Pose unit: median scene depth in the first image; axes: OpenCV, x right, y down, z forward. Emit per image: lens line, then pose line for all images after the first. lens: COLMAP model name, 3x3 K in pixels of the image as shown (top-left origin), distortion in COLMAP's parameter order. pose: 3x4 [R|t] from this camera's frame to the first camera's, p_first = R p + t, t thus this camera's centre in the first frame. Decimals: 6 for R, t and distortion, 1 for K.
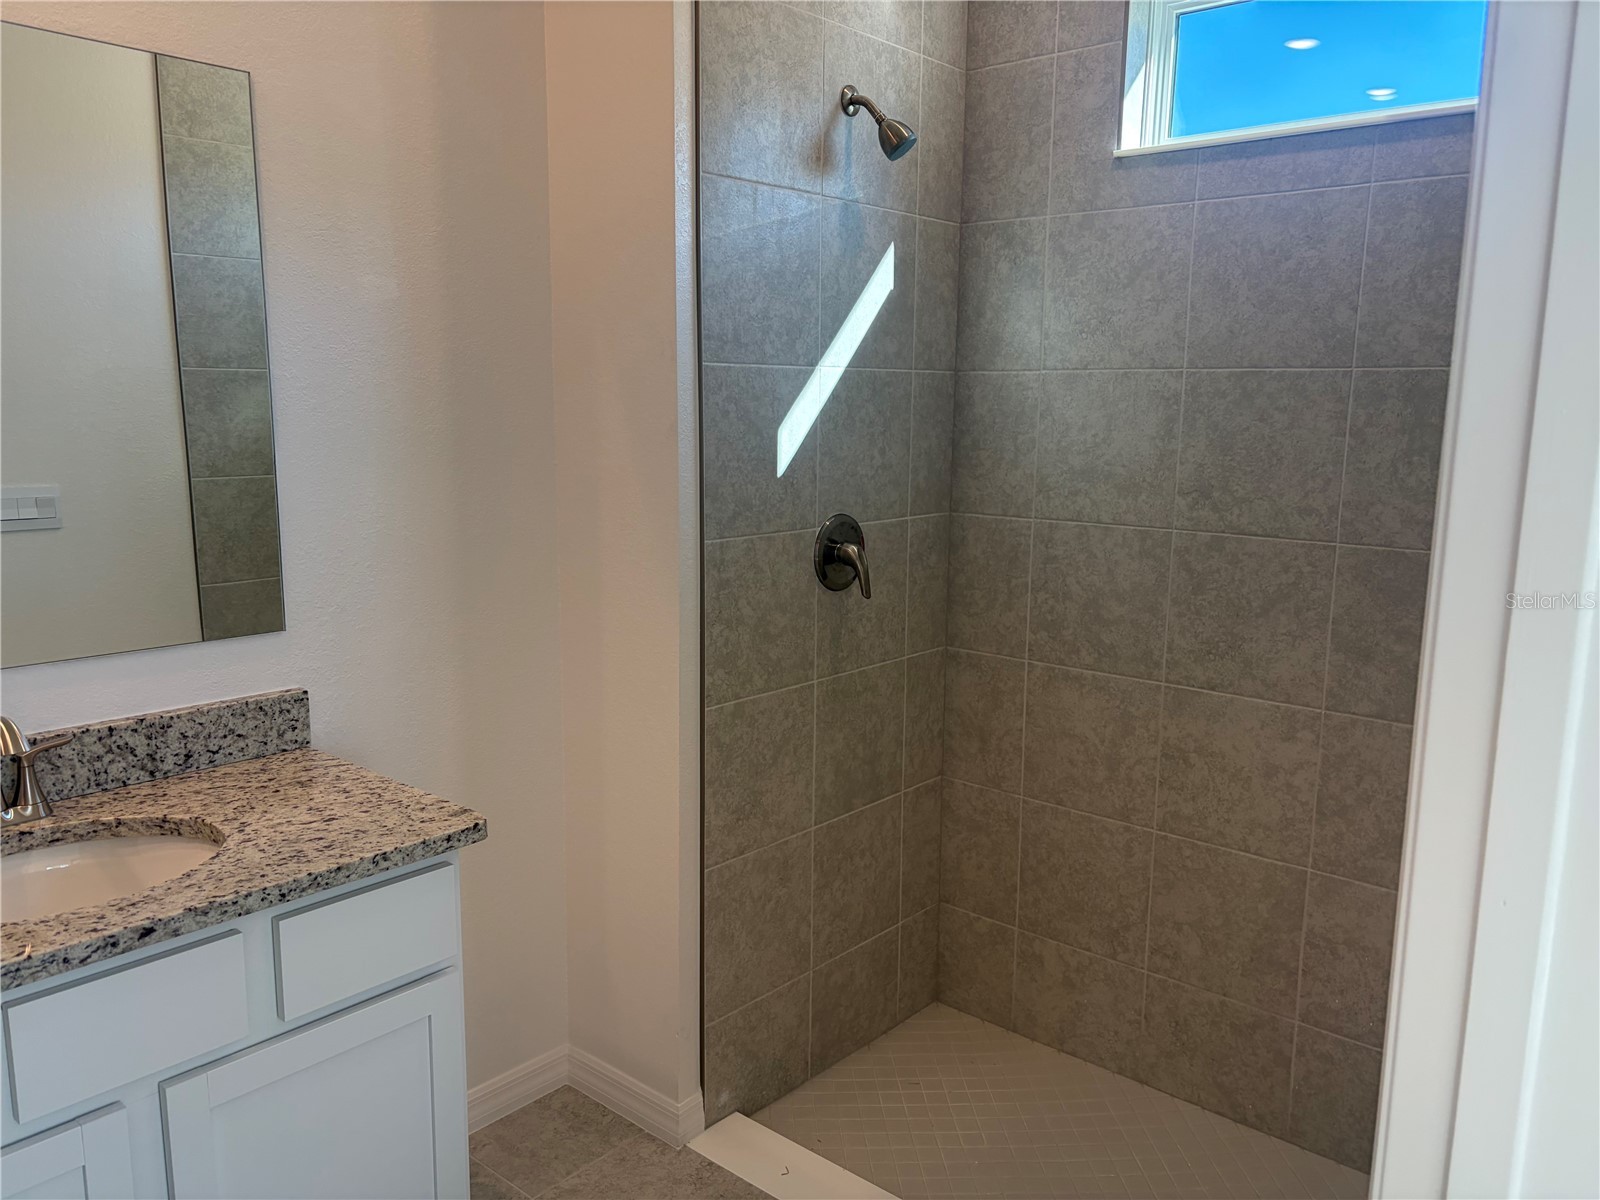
lens RADIAL K [[1220.2, 0, 800.0], [0, 1220.2, 600.0], [0, 0, 1]] dist [0.002847, 0.002577]
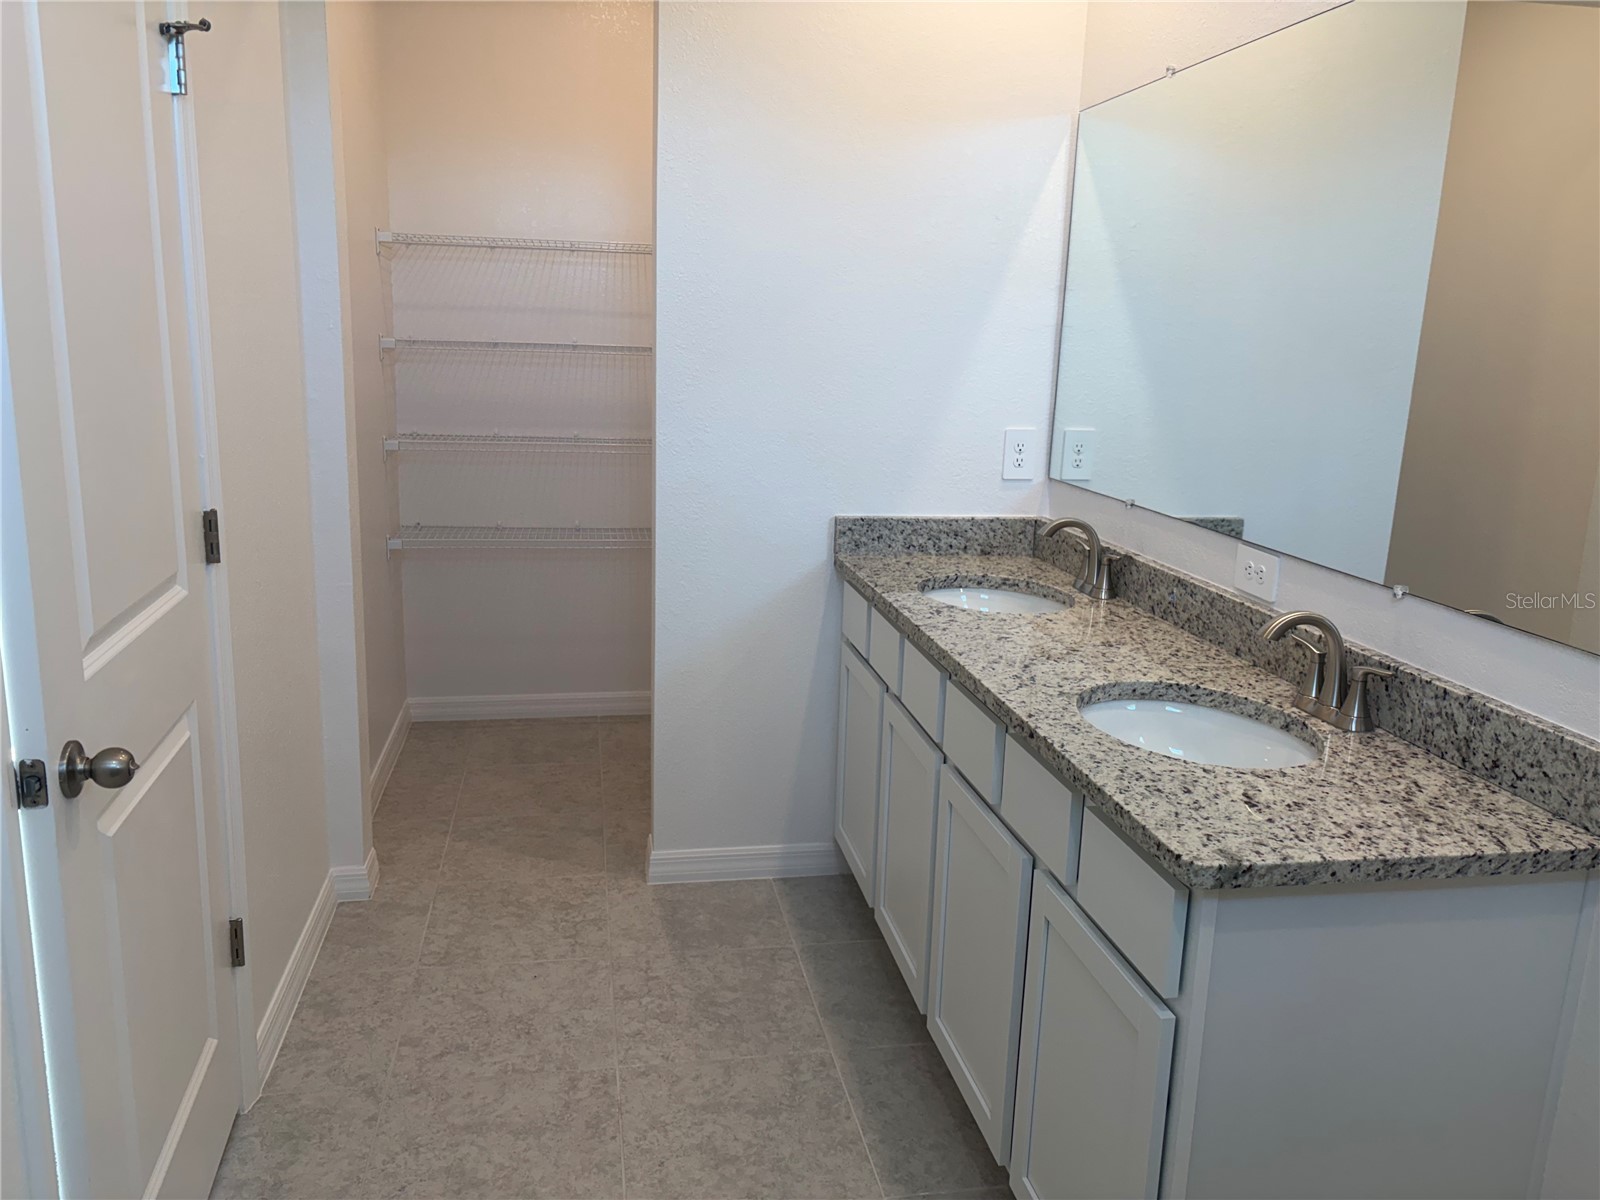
lens RADIAL K [[1220.2, 0, 800.0], [0, 1220.2, 600.0], [0, 0, 1]] dist [0.002847, 0.002577]
pose [[-0.631400, 0.133672, -0.763849, 0.428947], [-0.166167, 0.938828, 0.301647, -0.153352], [0.757445, 0.317386, -0.570564, 1.120312]]
